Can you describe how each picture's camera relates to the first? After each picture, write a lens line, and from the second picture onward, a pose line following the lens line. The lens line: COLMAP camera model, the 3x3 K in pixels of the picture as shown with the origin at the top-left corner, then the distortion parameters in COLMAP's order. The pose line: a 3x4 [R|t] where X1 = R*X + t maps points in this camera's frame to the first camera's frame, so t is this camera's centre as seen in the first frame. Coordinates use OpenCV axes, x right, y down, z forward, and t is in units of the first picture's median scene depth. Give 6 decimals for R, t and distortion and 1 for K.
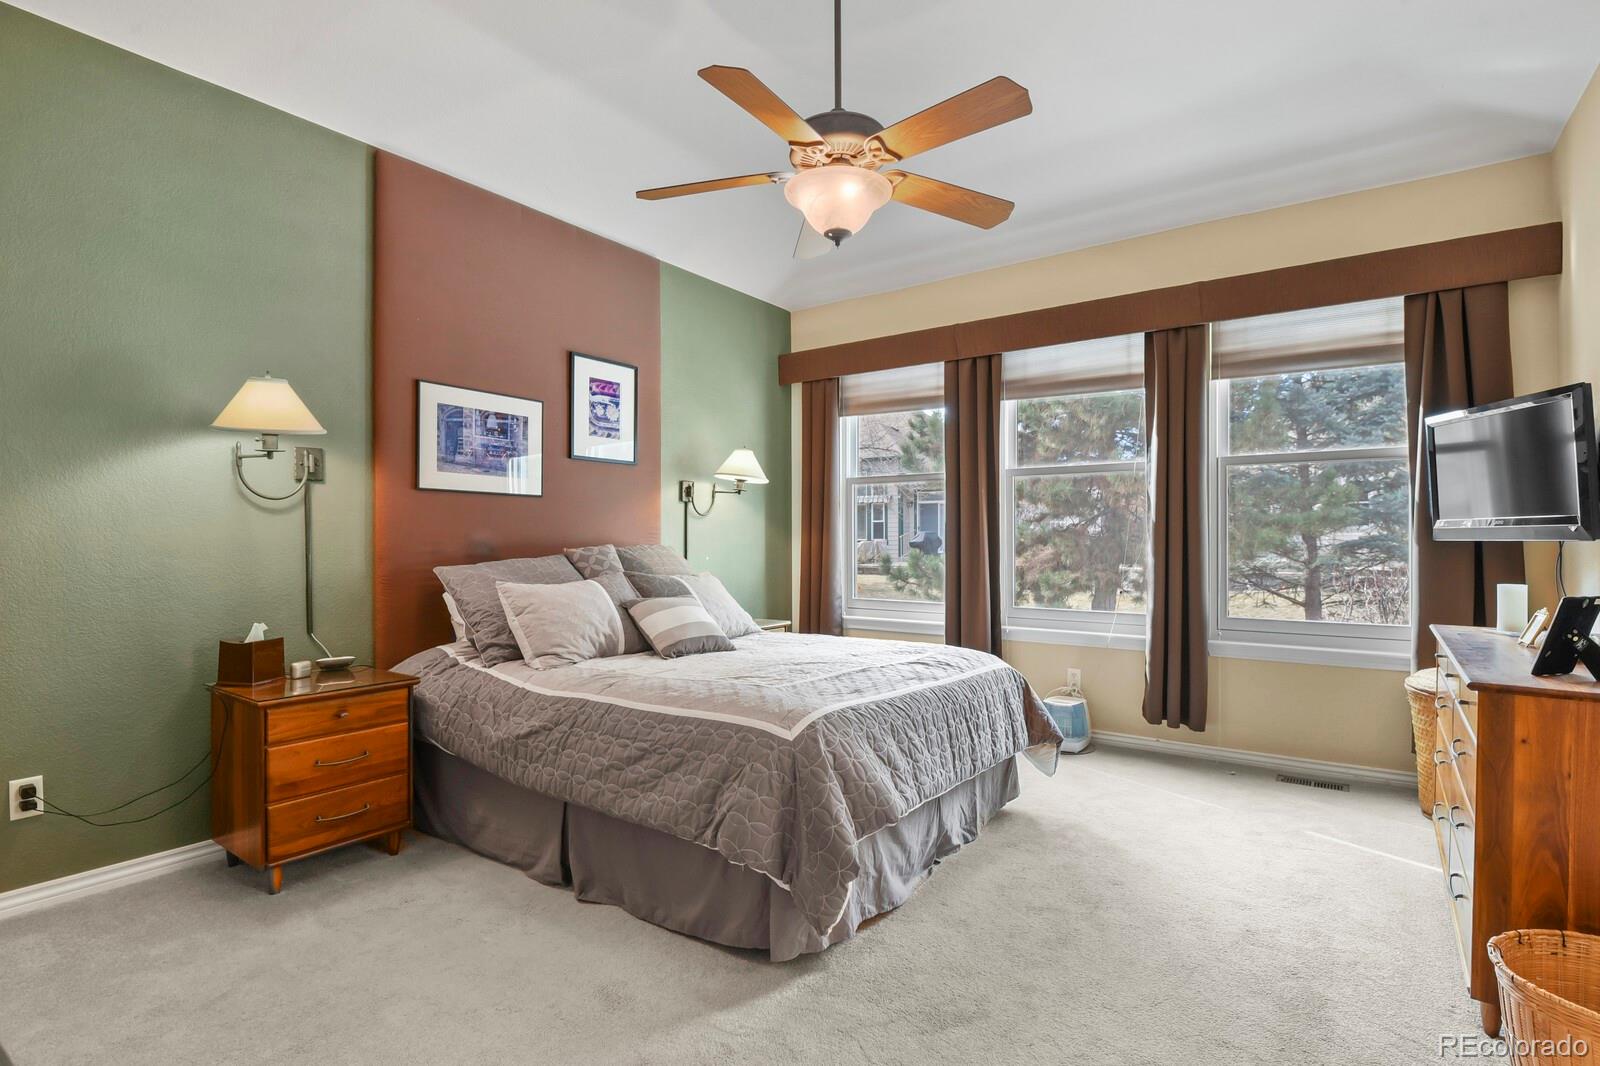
lens RADIAL K [[781.0, 0, 798.8], [0, 781.0, 541.6], [0, 0, 1]] dist [-0.012197, -0.001981]
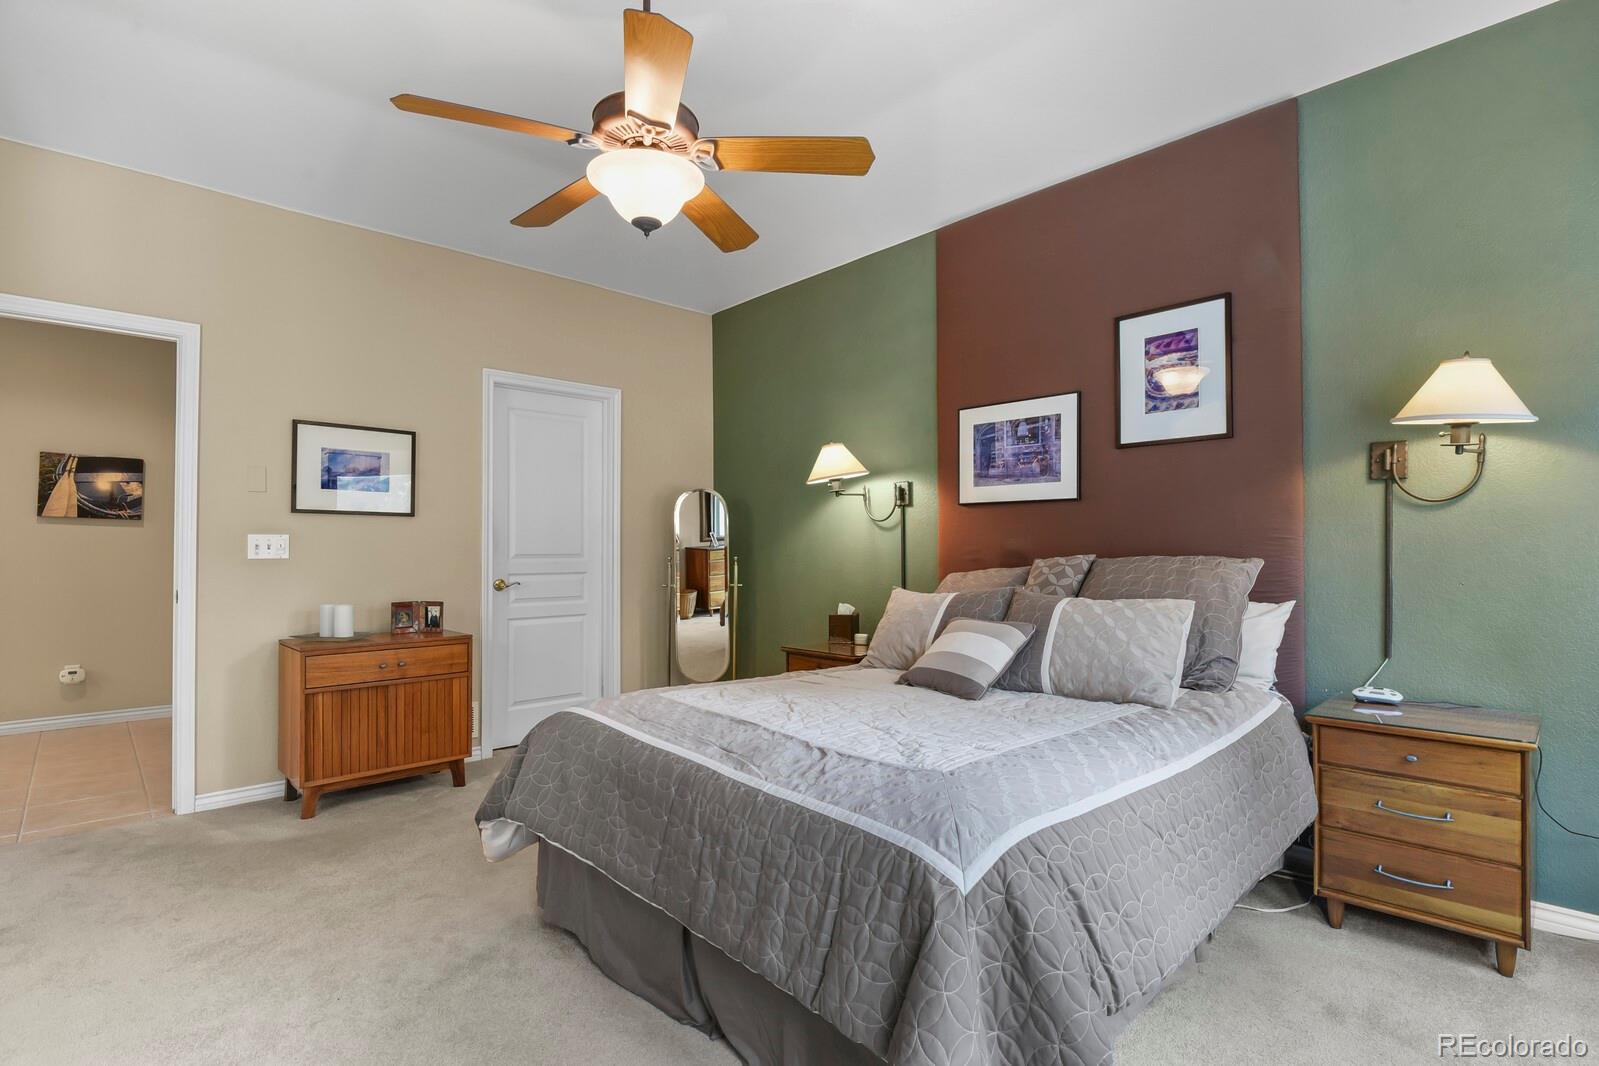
lens RADIAL K [[780.5, 0, 798.9], [0, 780.5, 543.1], [0, 0, 1]] dist [-0.012197, -0.001981]
pose [[-0.196480, -0.005581, -0.980492, 0.629644], [0.000398, 0.999983, -0.005772, -0.004145], [0.980508, -0.001524, -0.196474, 0.921630]]
